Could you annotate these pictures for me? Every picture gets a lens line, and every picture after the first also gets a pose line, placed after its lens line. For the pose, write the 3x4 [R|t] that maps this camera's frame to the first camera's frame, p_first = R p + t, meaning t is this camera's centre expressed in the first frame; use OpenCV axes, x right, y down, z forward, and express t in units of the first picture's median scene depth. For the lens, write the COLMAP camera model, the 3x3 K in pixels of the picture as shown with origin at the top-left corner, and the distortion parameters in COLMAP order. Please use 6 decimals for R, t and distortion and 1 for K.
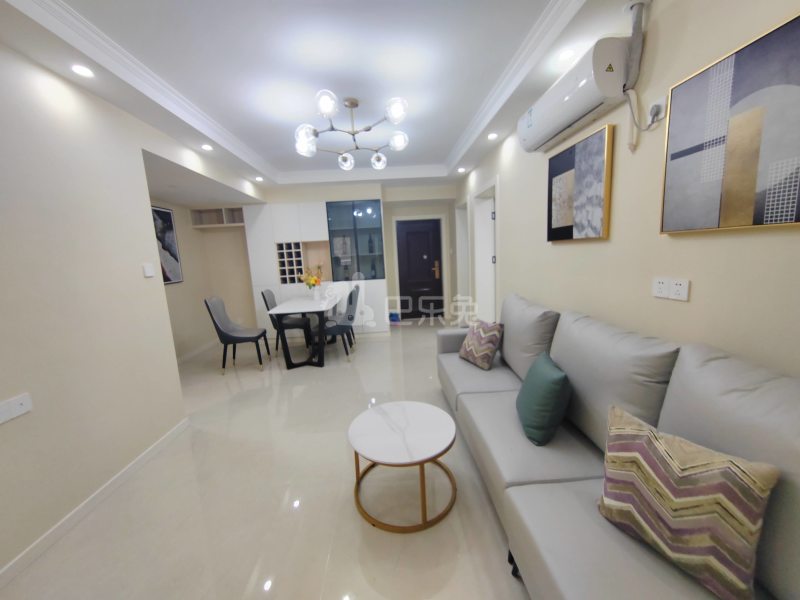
lens RADIAL K [[308.3, 0, 400.0], [0, 308.3, 300.0], [0, 0, 1]] dist [0.000808, -0.000010]
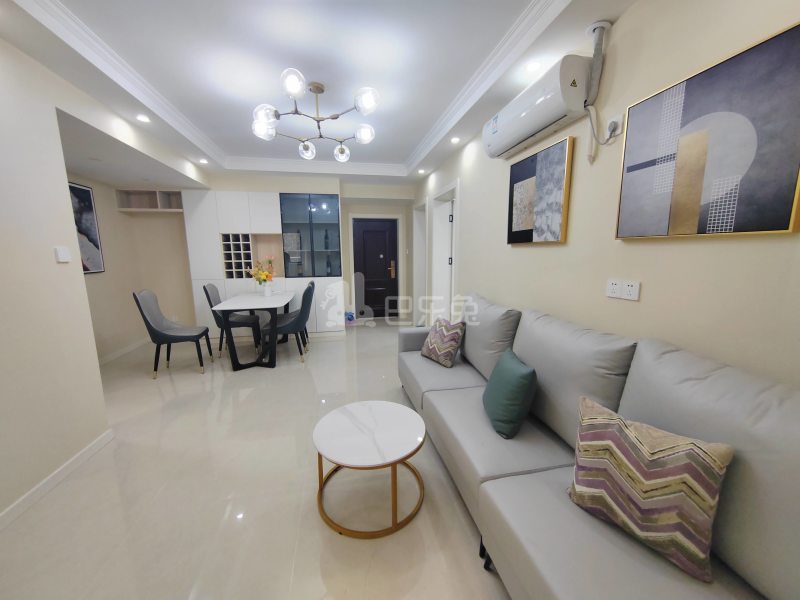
lens RADIAL K [[305.9, 0, 400.0], [0, 305.9, 300.0], [0, 0, 1]] dist [0.000548, 0.000149]
pose [[0.986144, 0.019711, 0.164716, -0.061984], [-0.019431, 0.999806, -0.003313, 0.014084], [-0.164749, 0.000067, 0.986336, 0.038895]]
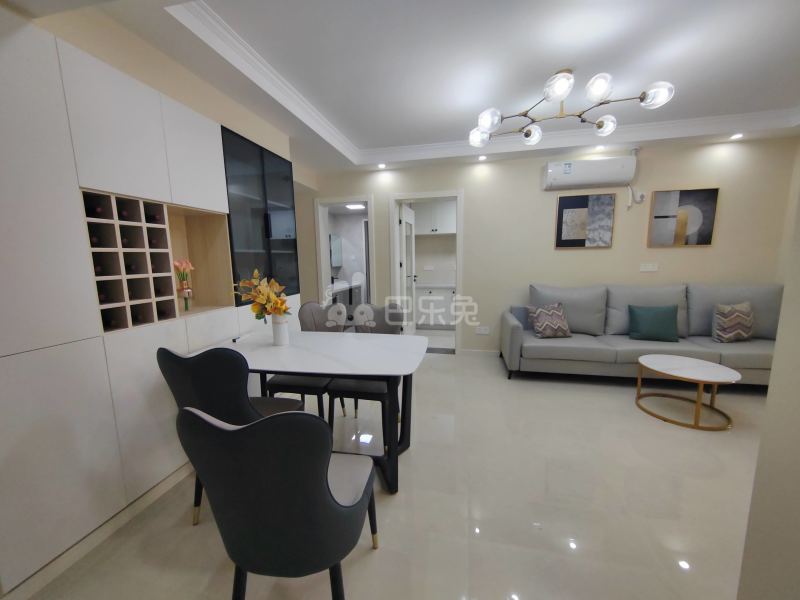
lens RADIAL K [[305.9, 0, 400.0], [0, 305.9, 300.0], [0, 0, 1]] dist [0.000548, 0.000149]
pose [[0.256020, -0.083023, 0.963099, -1.541853], [0.147311, 0.988019, 0.046012, -0.141126], [-0.955381, 0.130095, 0.265183, 1.697545]]
